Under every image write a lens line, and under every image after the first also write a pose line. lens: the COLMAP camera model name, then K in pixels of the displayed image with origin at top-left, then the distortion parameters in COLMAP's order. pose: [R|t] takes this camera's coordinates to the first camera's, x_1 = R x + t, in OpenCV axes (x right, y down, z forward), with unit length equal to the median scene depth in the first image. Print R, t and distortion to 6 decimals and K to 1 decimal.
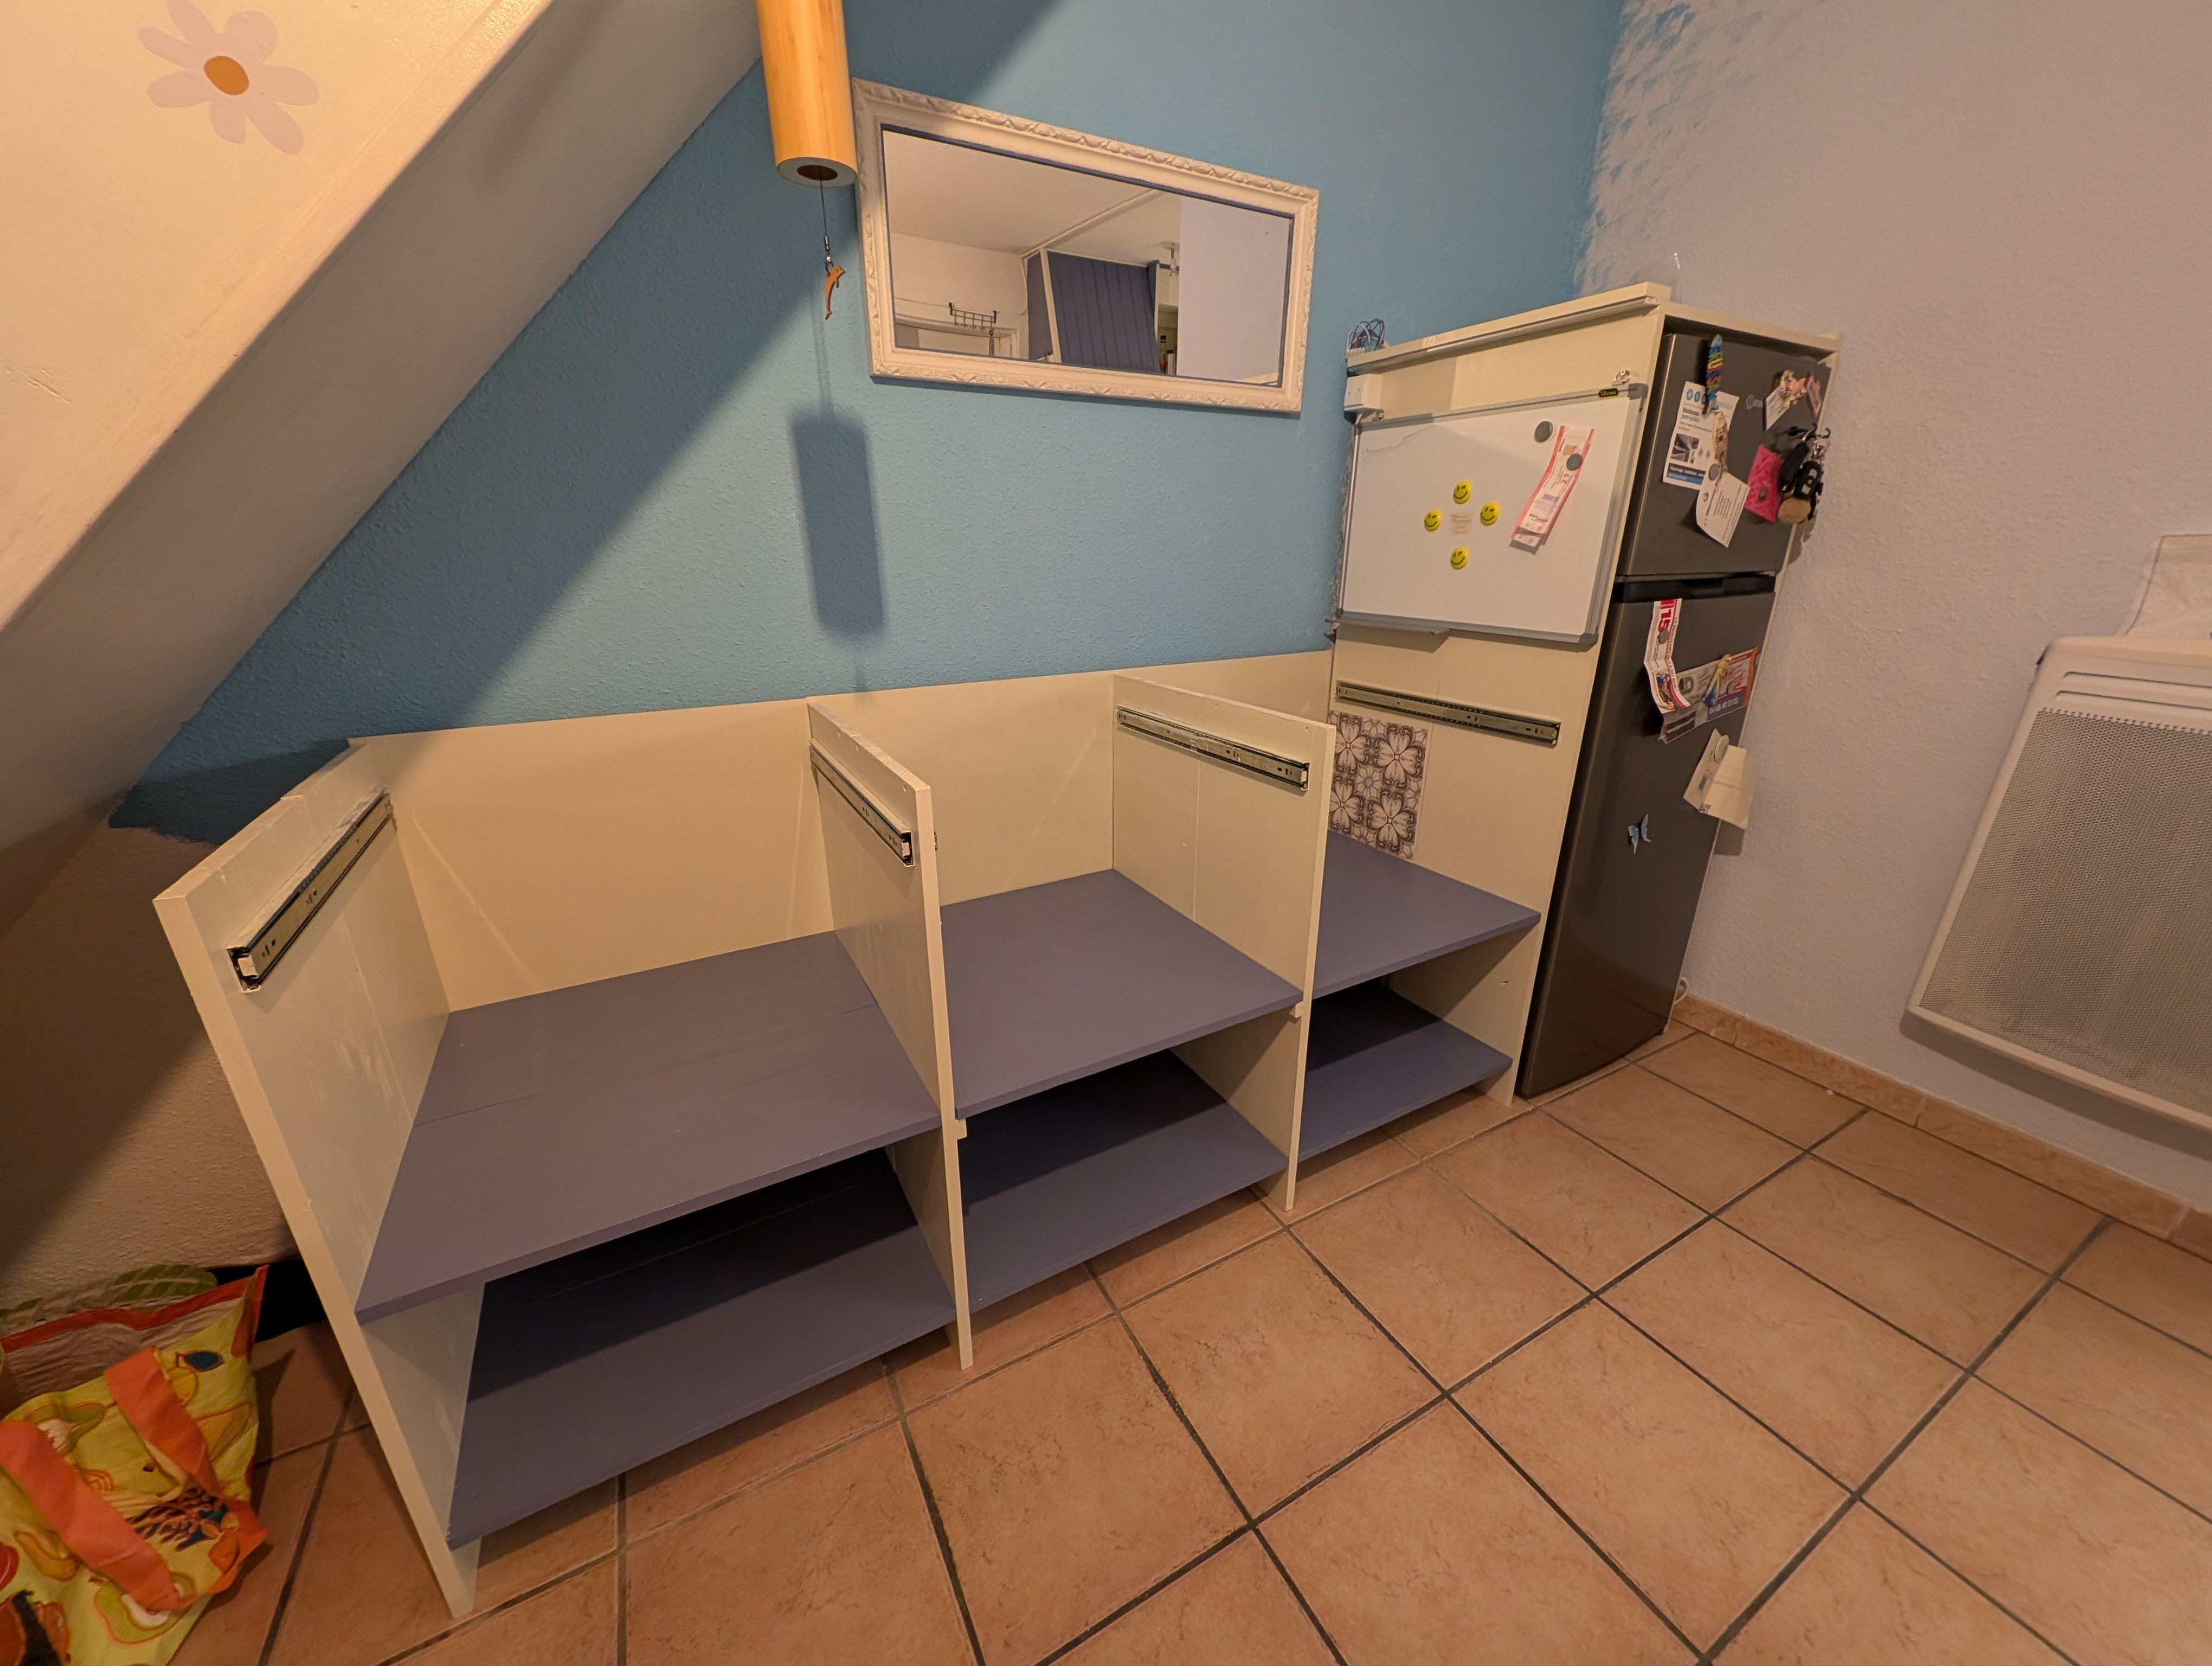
lens RADIAL K [[837.8, 0, 1103.3], [0, 837.8, 834.9], [0, 0, 1]] dist [0.000061, 0.000284]
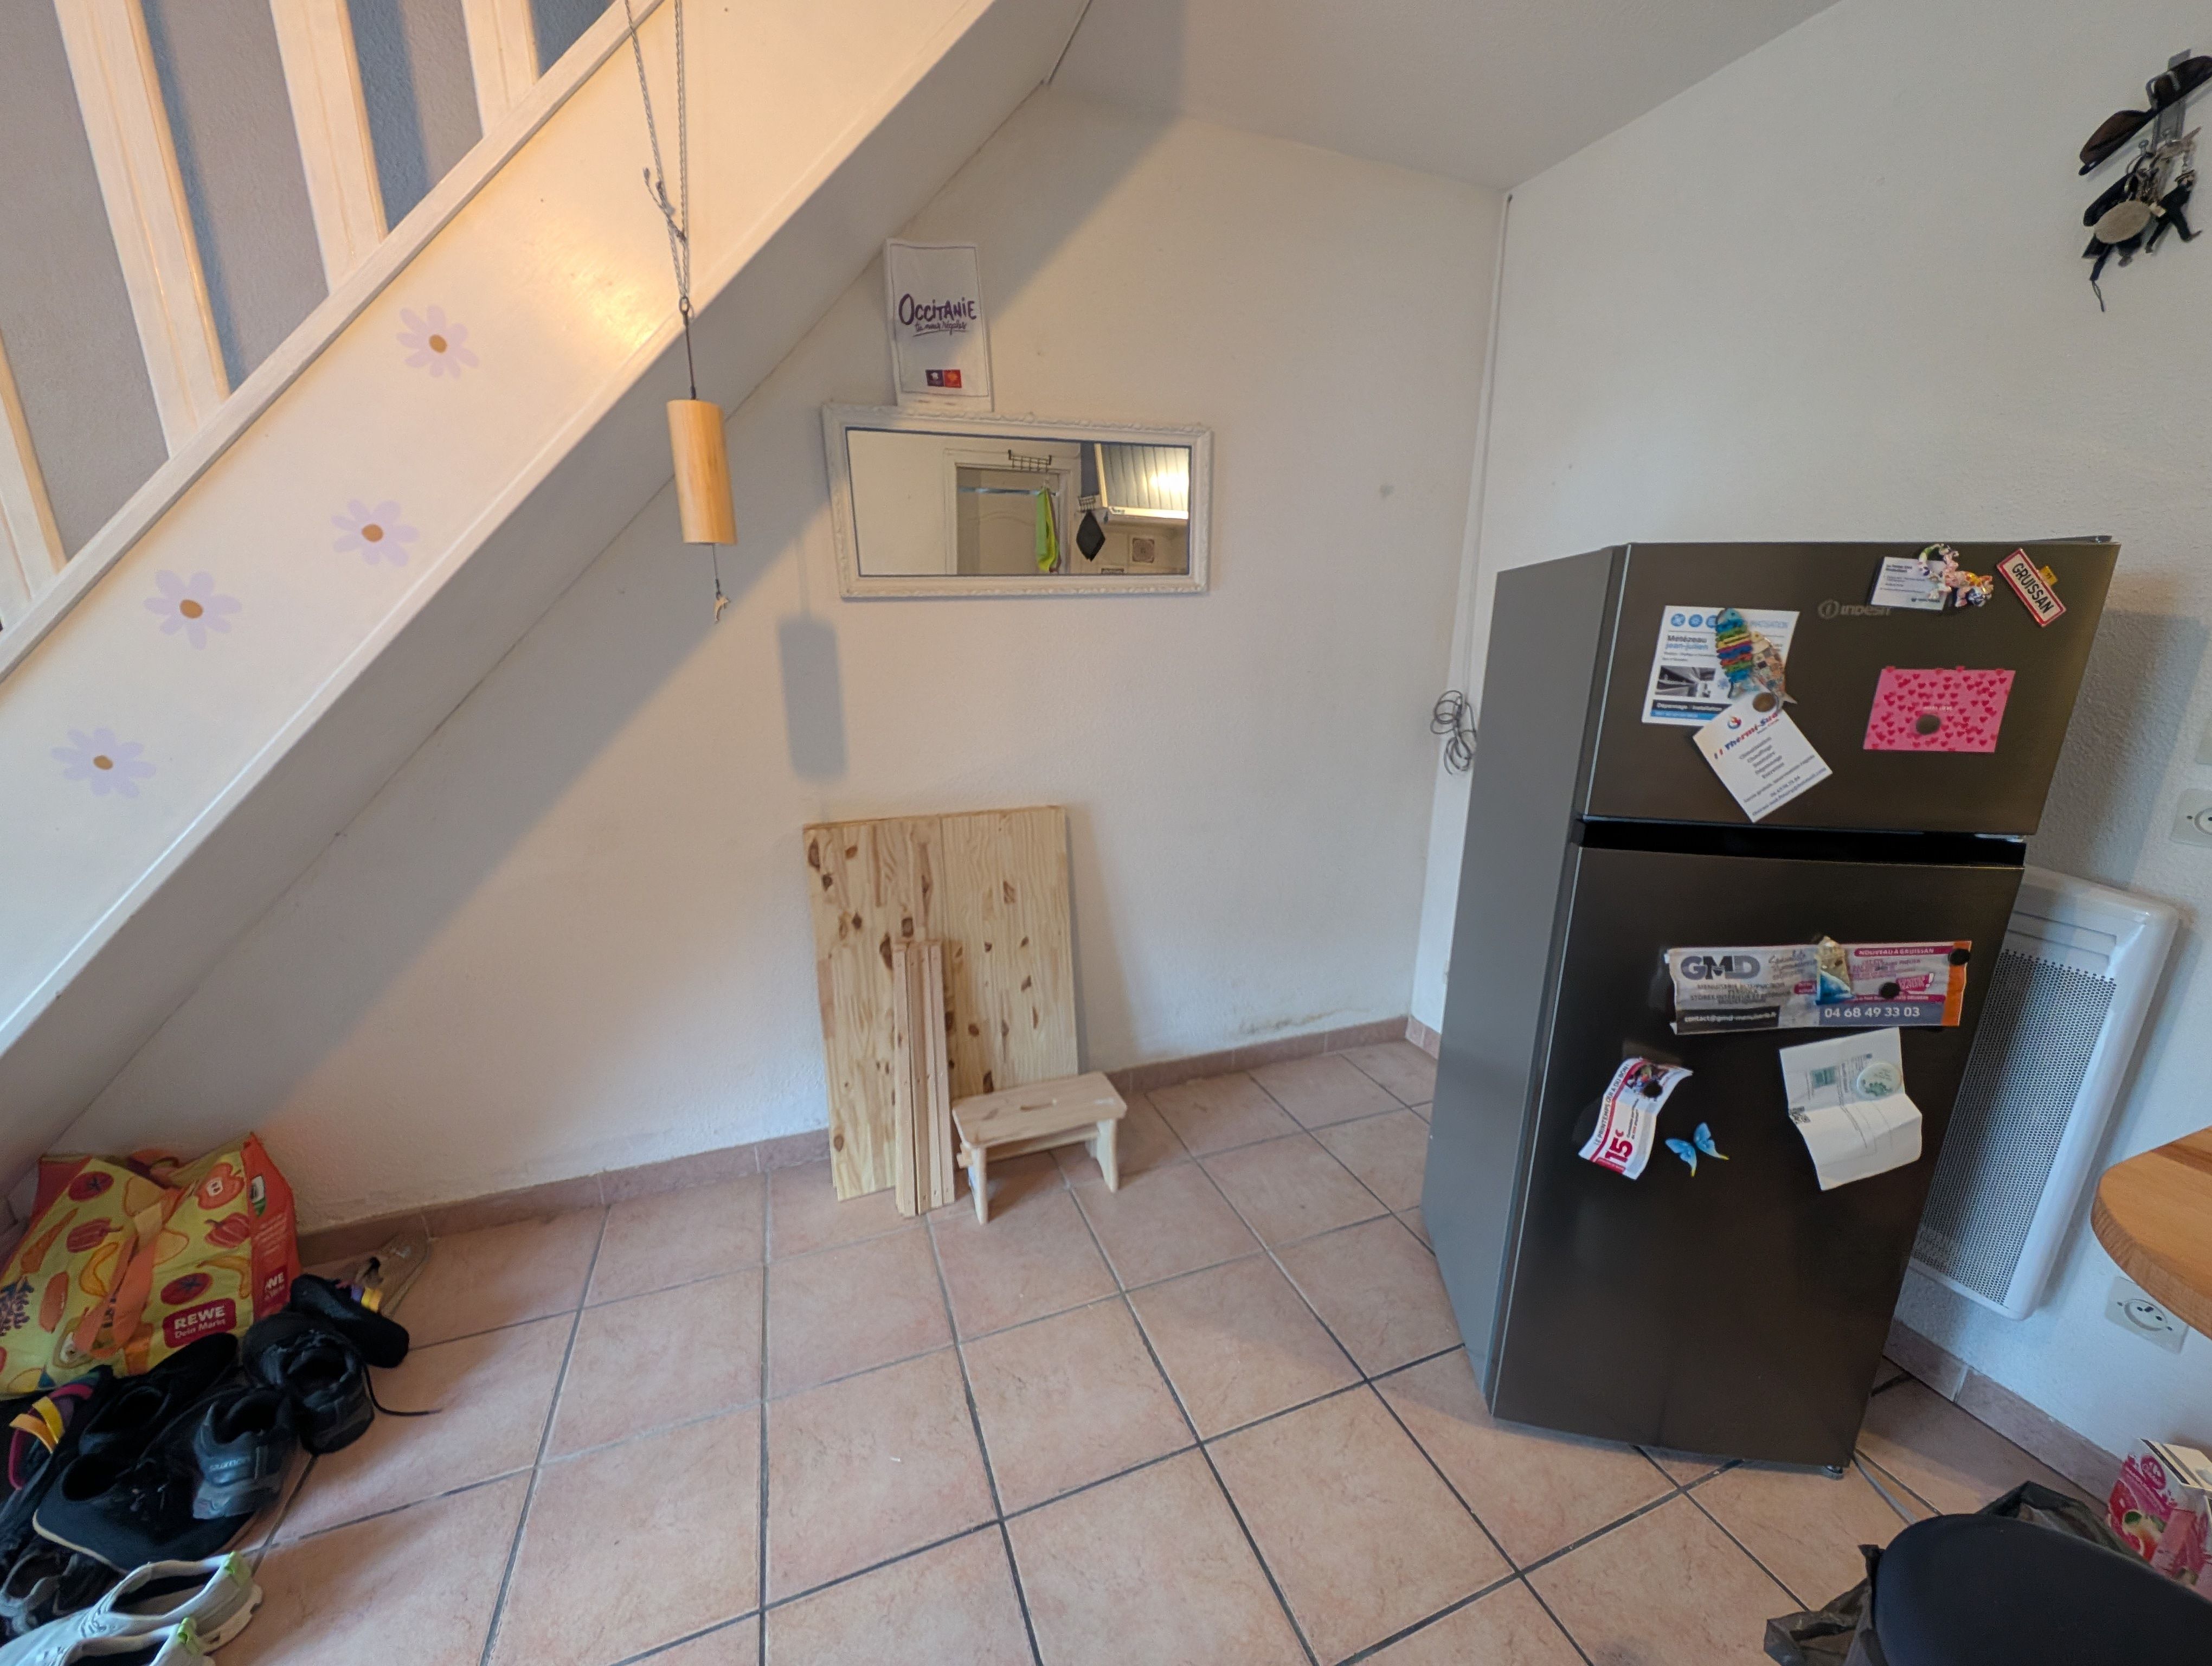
lens RADIAL K [[837.8, 0, 1103.2], [0, 837.8, 834.5], [0, 0, 1]] dist [0.000061, 0.000284]
pose [[0.991281, 0.049478, -0.122125, 0.325437], [-0.059889, 0.994740, -0.083097, -0.073362], [0.117372, 0.089686, 0.989030, -0.232610]]
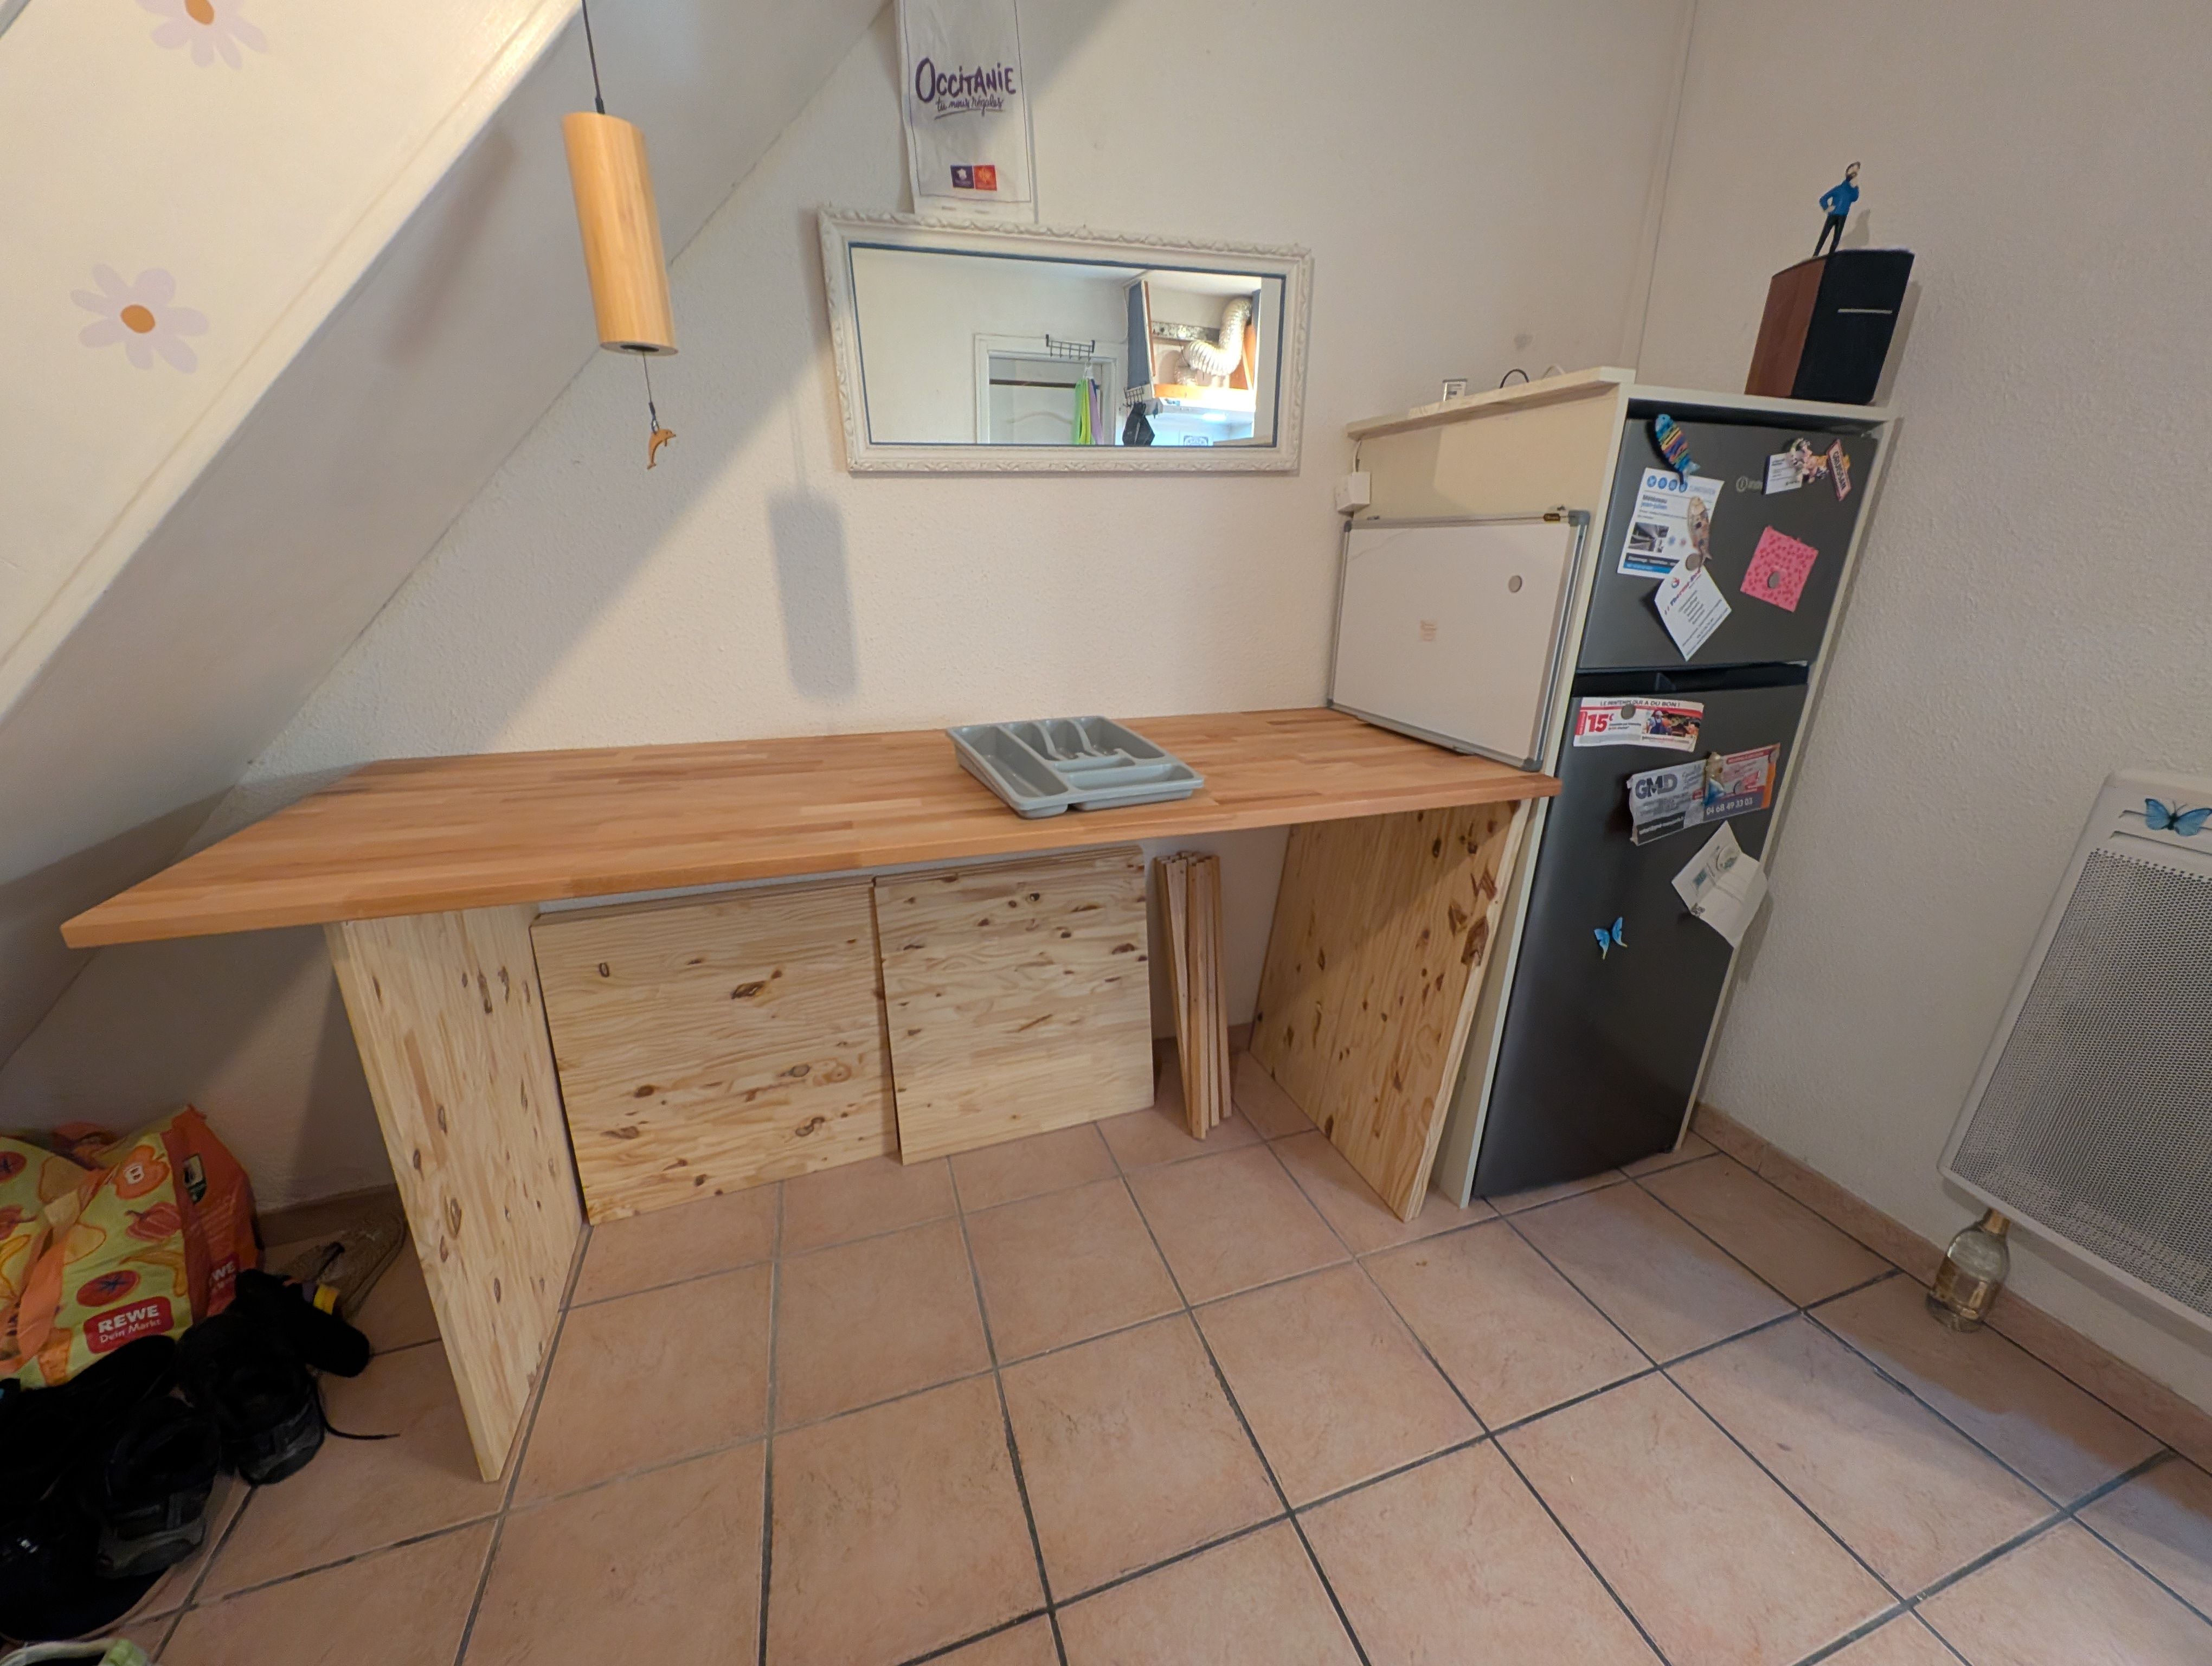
lens RADIAL K [[837.8, 0, 1104.7], [0, 837.8, 834.3], [0, 0, 1]] dist [0.000061, 0.000284]
pose [[0.985222, 0.069069, -0.156740, 0.255685], [-0.069875, 0.997556, 0.000363, -0.092638], [0.156382, 0.010594, 0.987640, -0.004797]]
